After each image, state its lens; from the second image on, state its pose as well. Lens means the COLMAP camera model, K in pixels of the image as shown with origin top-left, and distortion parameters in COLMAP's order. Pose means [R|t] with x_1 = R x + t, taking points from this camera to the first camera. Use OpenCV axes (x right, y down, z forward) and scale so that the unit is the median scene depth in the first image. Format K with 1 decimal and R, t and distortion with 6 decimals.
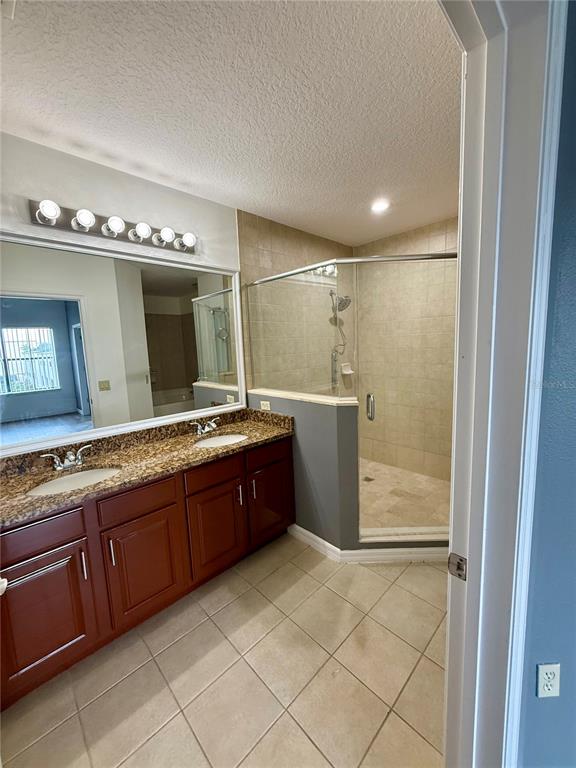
lens RADIAL K [[307.2, 0, 288.0], [0, 307.2, 384.0], [0, 0, 1]] dist [0.000397, 0.000084]
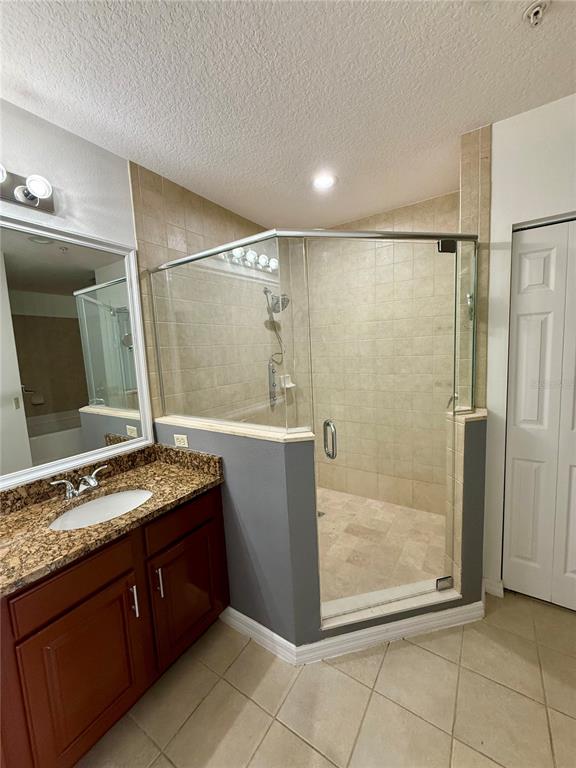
lens RADIAL K [[307.2, 0, 288.0], [0, 307.2, 384.0], [0, 0, 1]] dist [0.000397, 0.000084]
pose [[0.975727, -0.032402, 0.216579, 0.017371], [0.038132, 0.999023, -0.022328, -0.034154], [-0.215644, 0.030045, 0.976010, 0.254989]]
